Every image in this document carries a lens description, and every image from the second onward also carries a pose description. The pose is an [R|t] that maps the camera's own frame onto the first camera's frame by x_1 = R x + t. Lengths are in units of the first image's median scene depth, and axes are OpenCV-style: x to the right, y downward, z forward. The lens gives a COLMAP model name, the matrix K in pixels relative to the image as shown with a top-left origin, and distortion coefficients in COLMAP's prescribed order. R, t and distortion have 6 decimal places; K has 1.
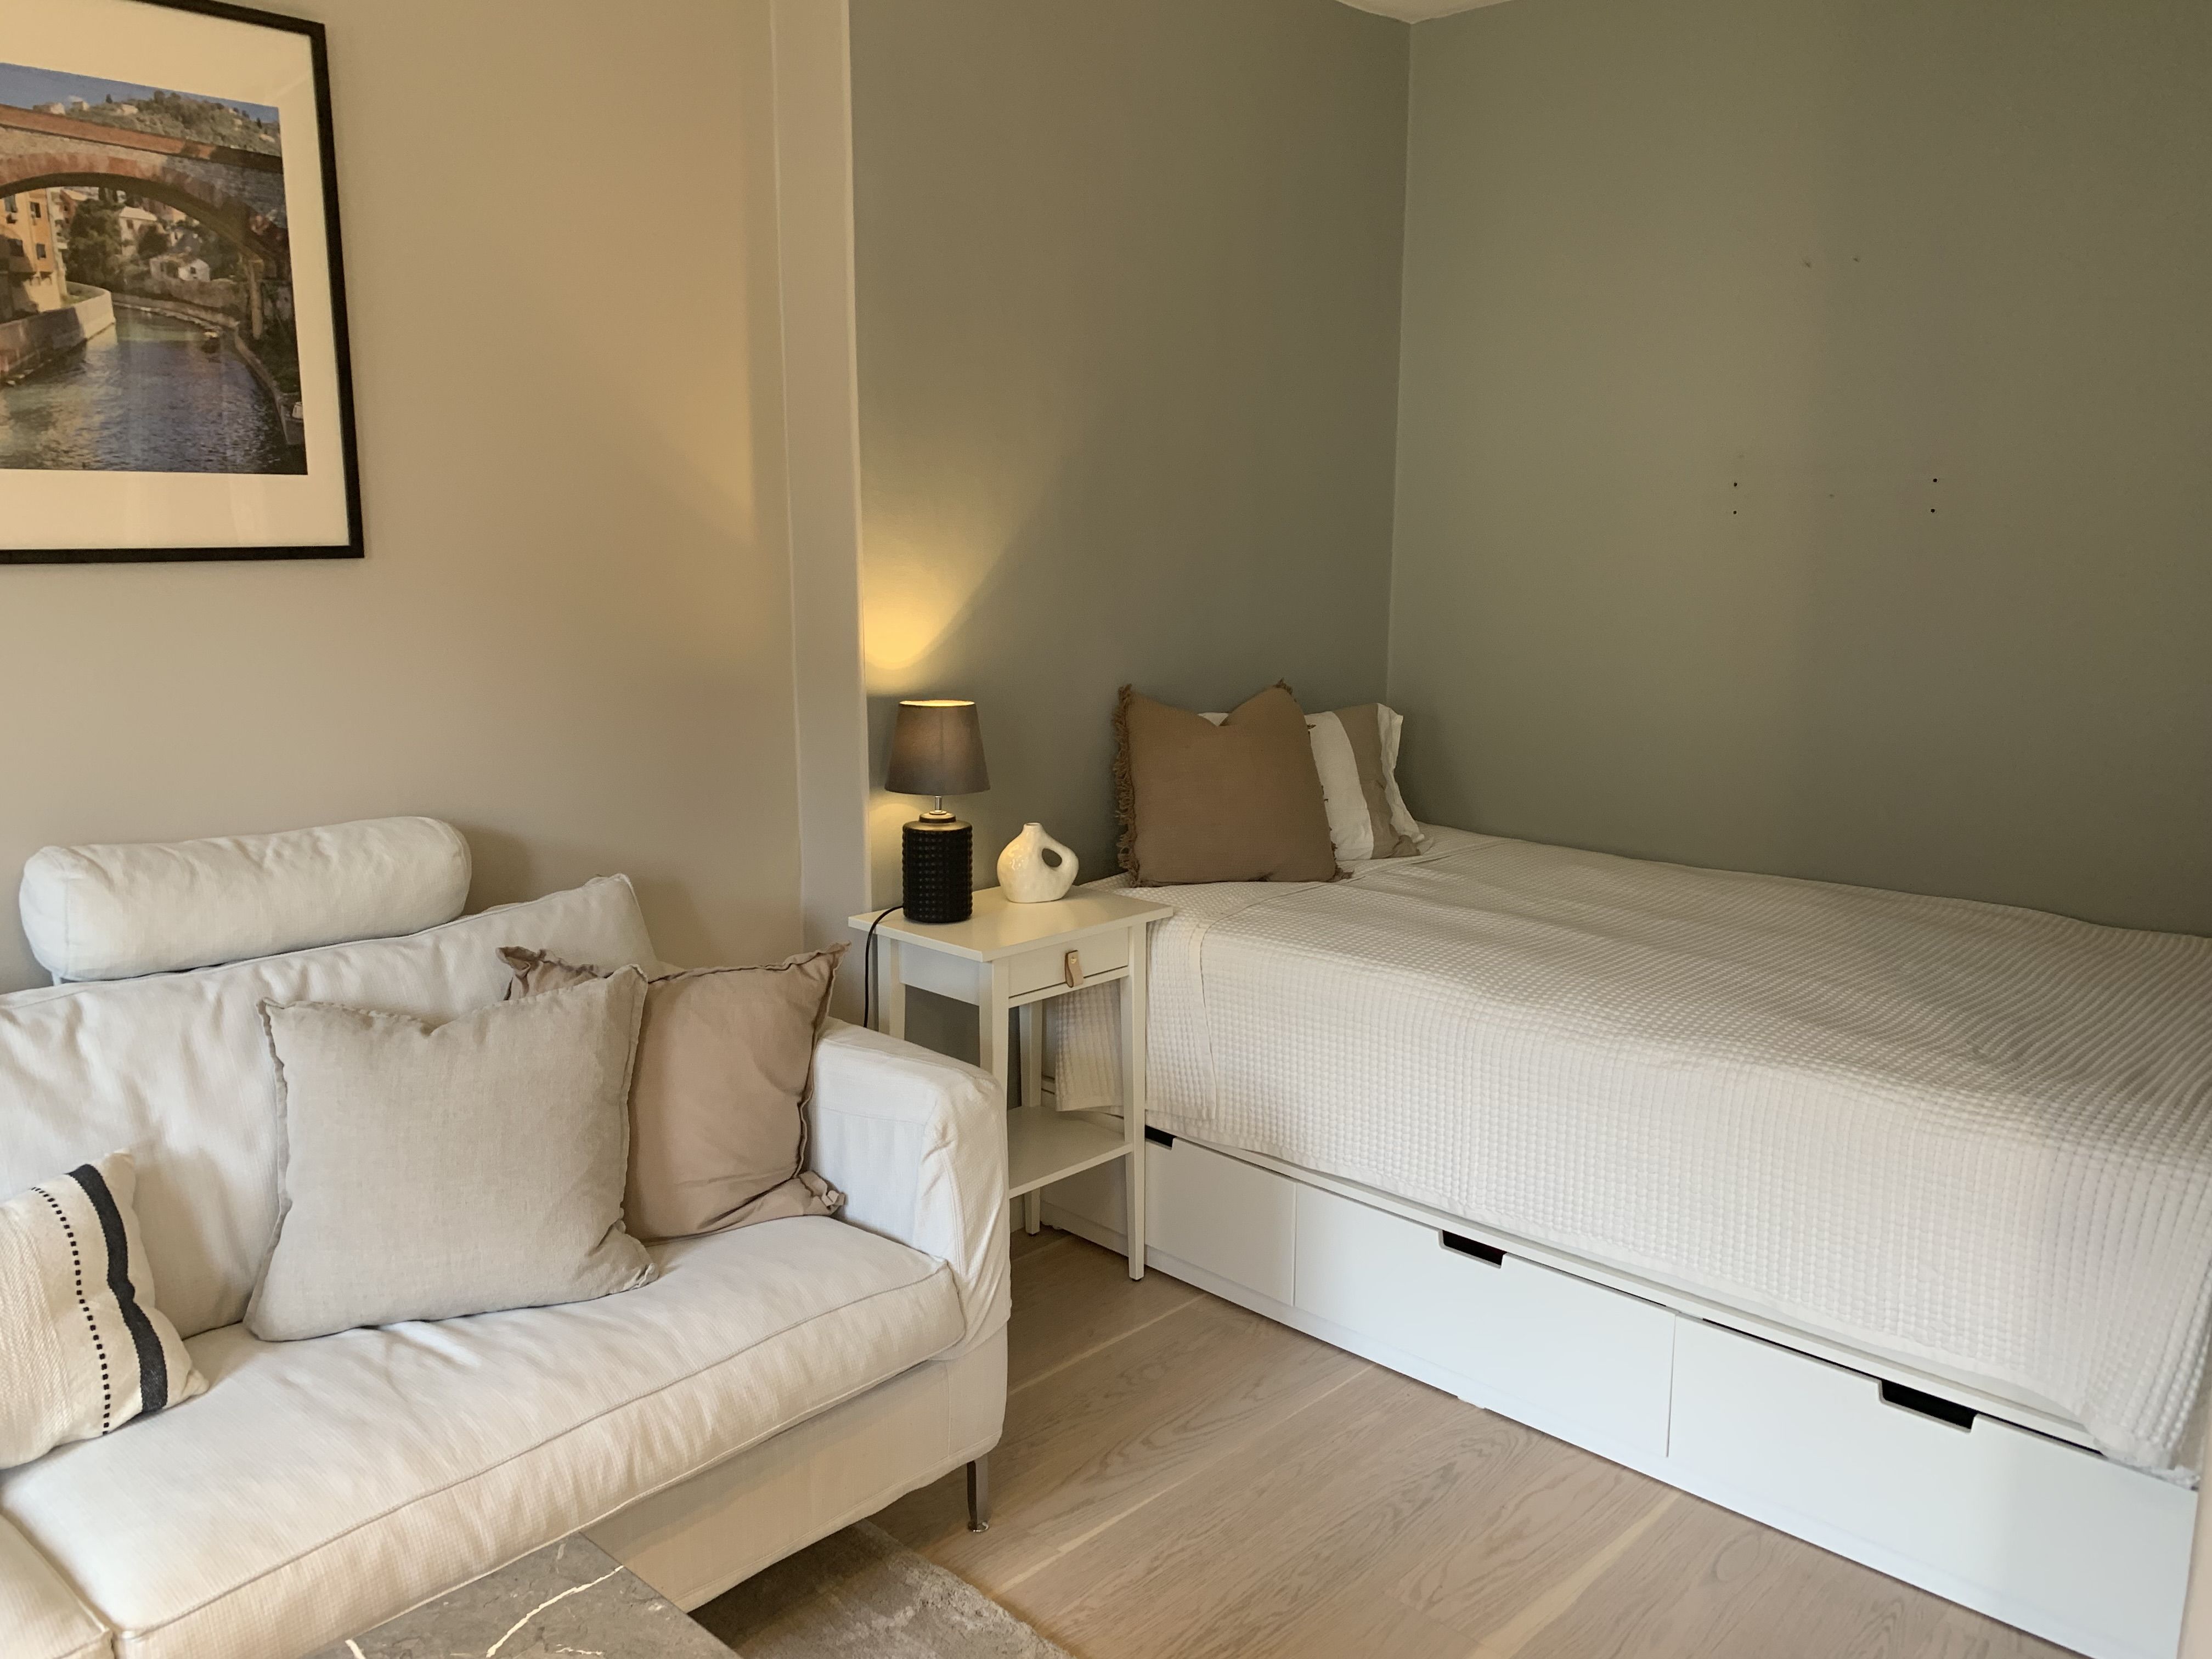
lens RADIAL K [[1690.5, 0, 1107.4], [0, 1690.5, 798.0], [0, 0, 1]] dist [0.008076, 0.000993]
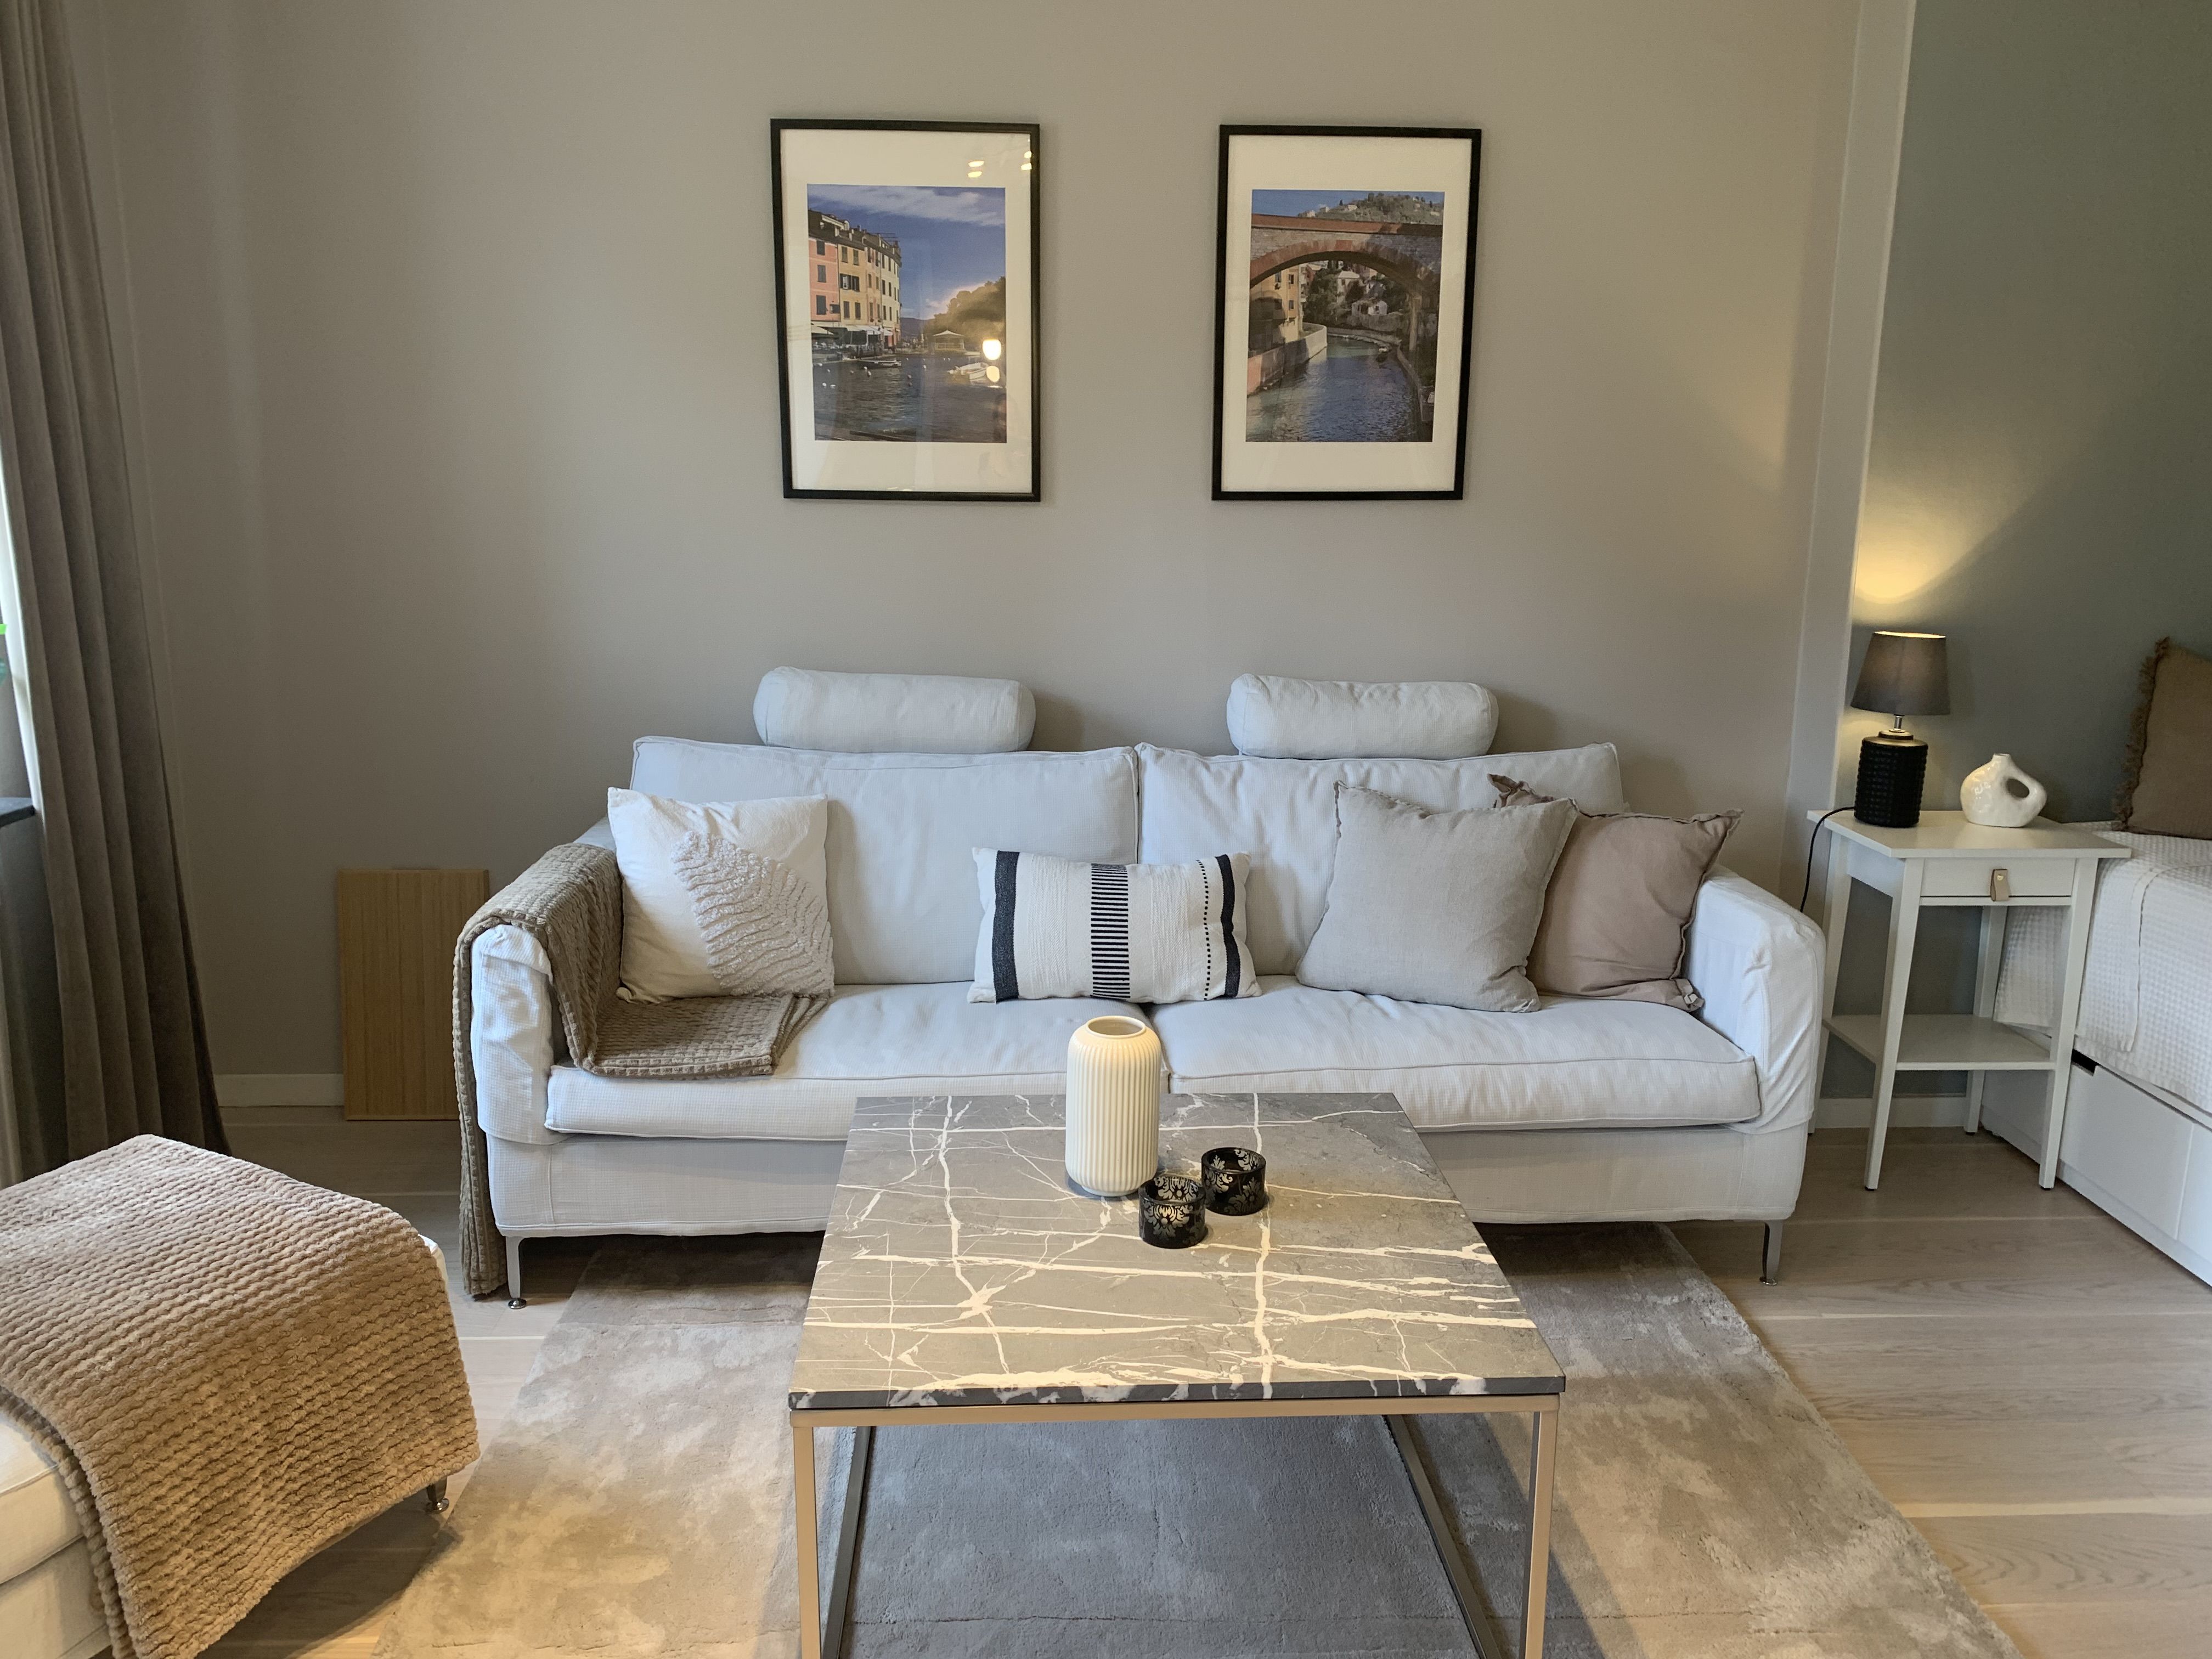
lens RADIAL K [[1690.5, 0, 1107.4], [0, 1690.5, 798.0], [0, 0, 1]] dist [0.008076, 0.000993]
pose [[0.727079, 0.140299, -0.672066, 0.376542], [-0.118066, 0.989865, 0.078912, 0.033777], [0.676326, 0.021973, 0.736274, -0.279756]]
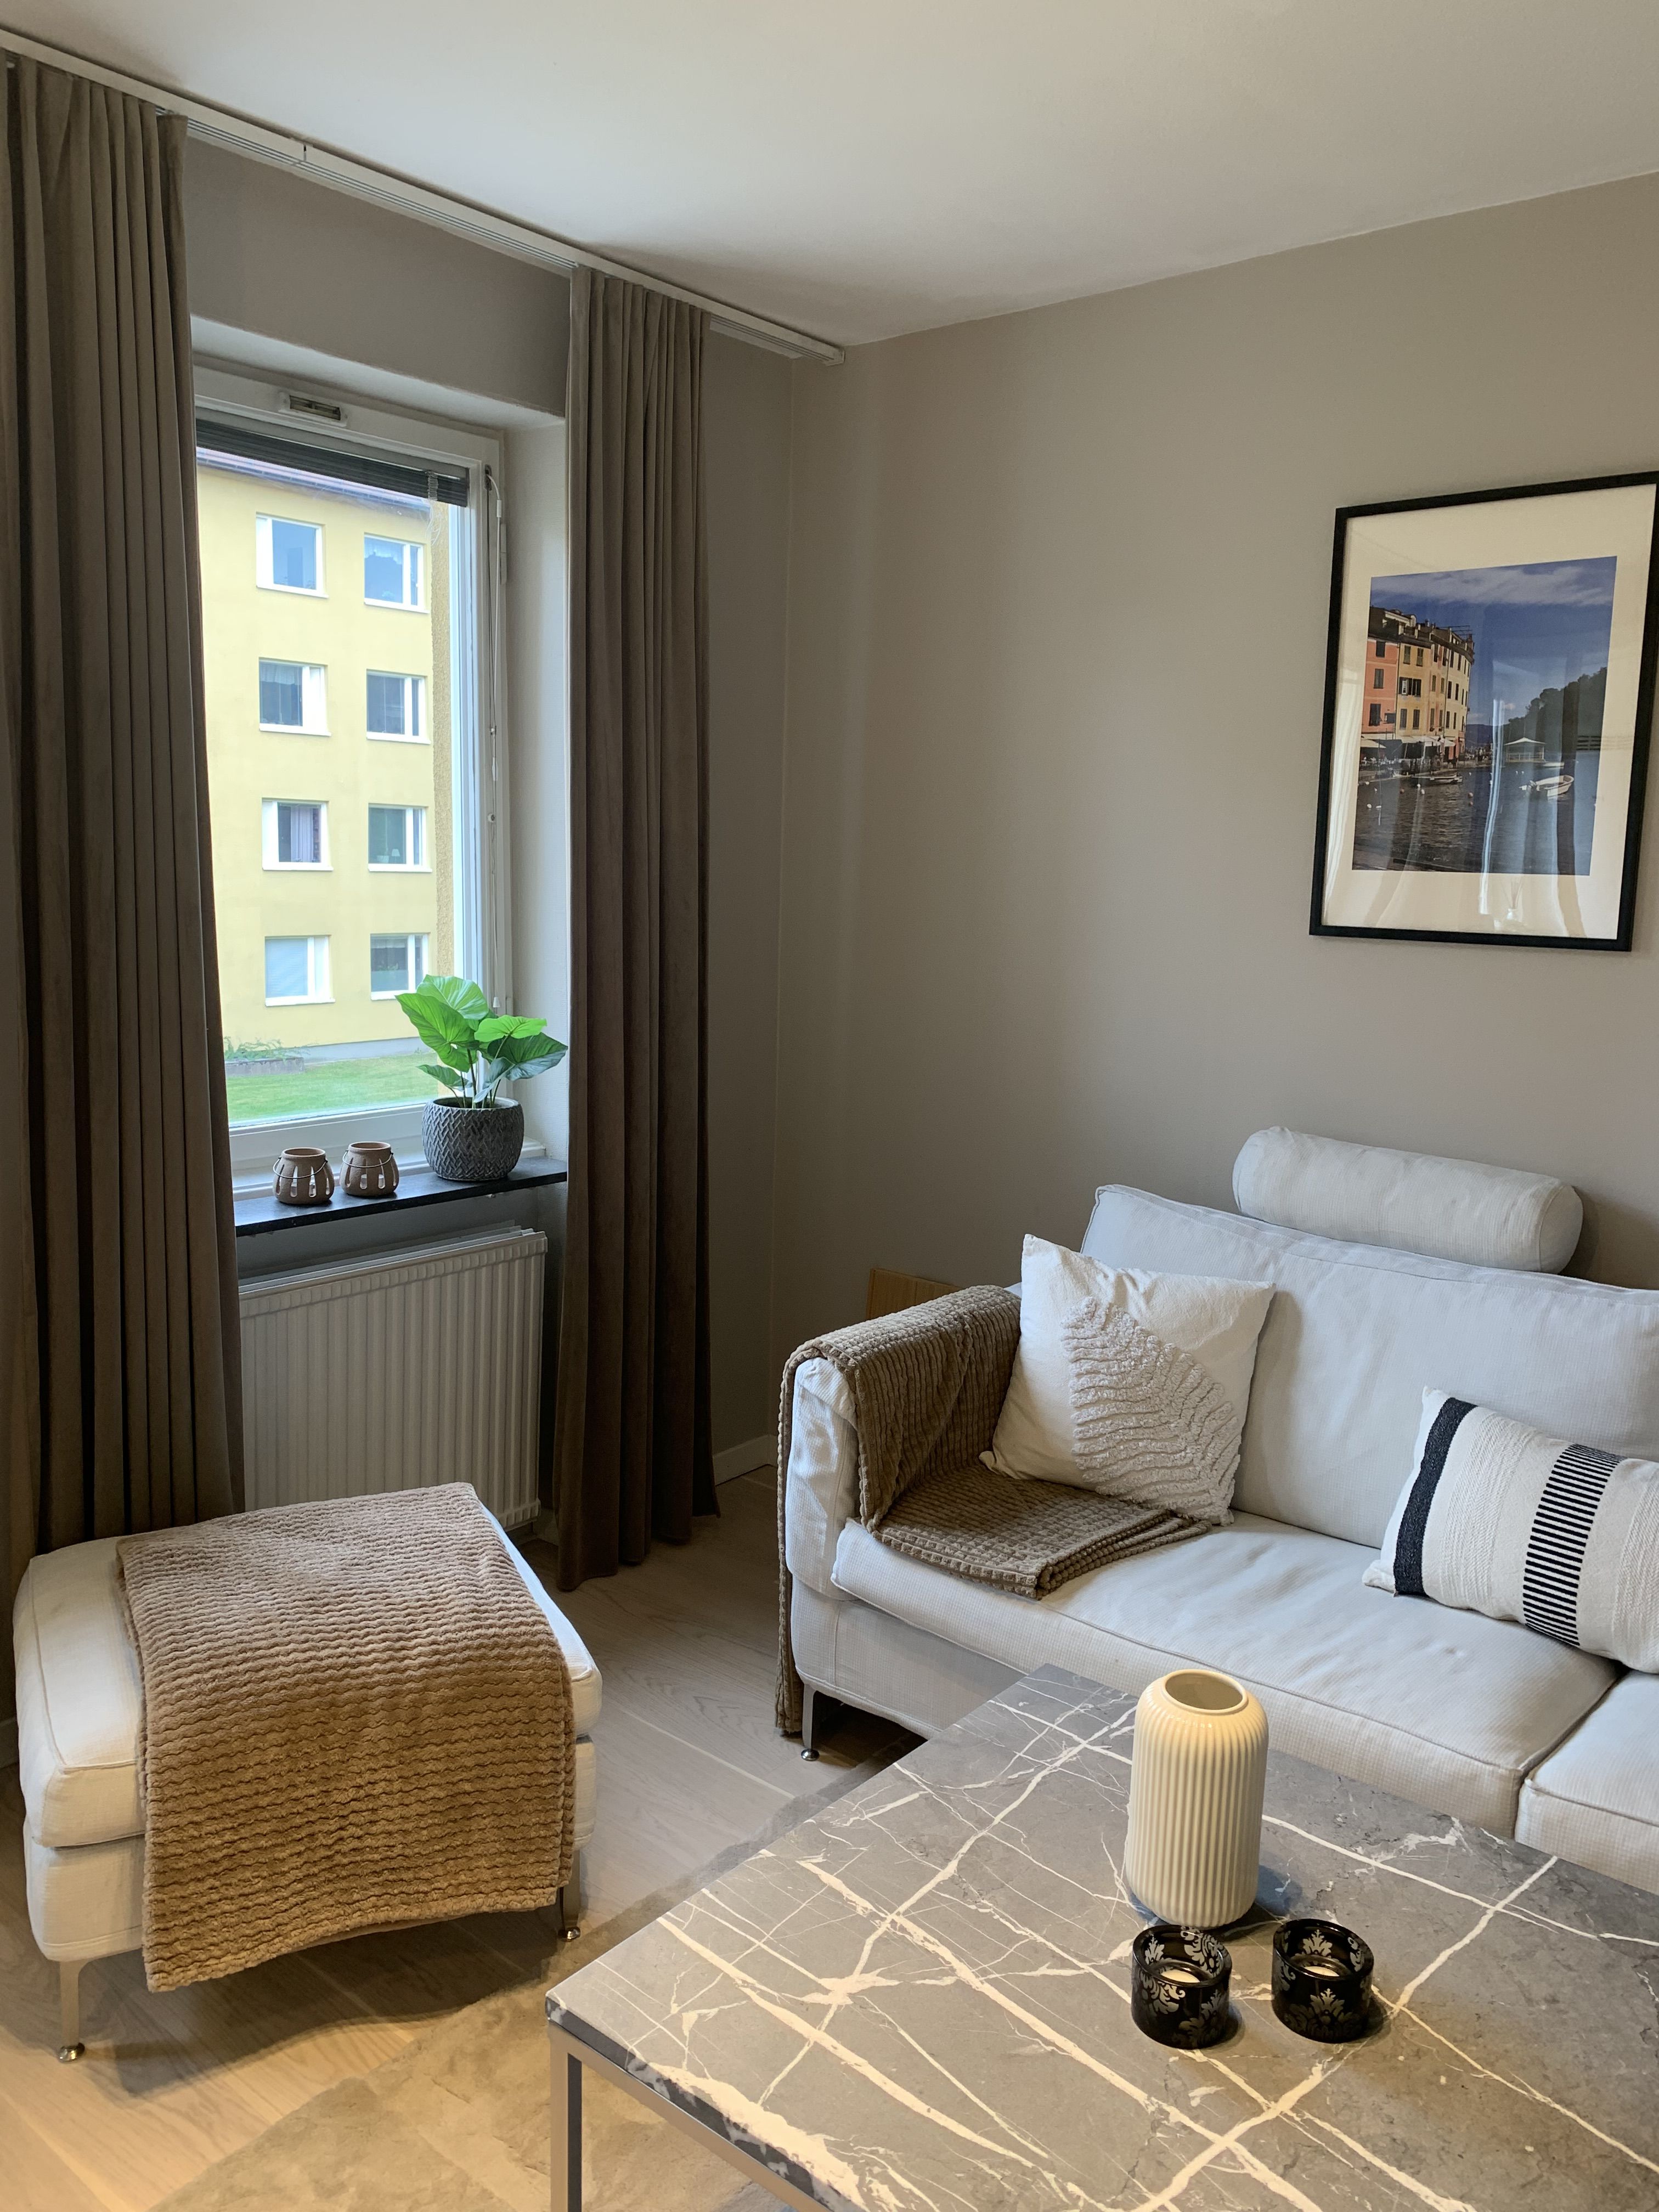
lens RADIAL K [[1690.5, 0, 826.3], [0, 1690.5, 1043.8], [0, 0, 1]] dist [0.043375, -0.049155]
pose [[0.059455, 0.117024, -0.991348, 0.405521], [-0.182040, 0.977723, 0.104498, -0.064601], [0.981492, 0.174252, 0.079434, 0.173391]]
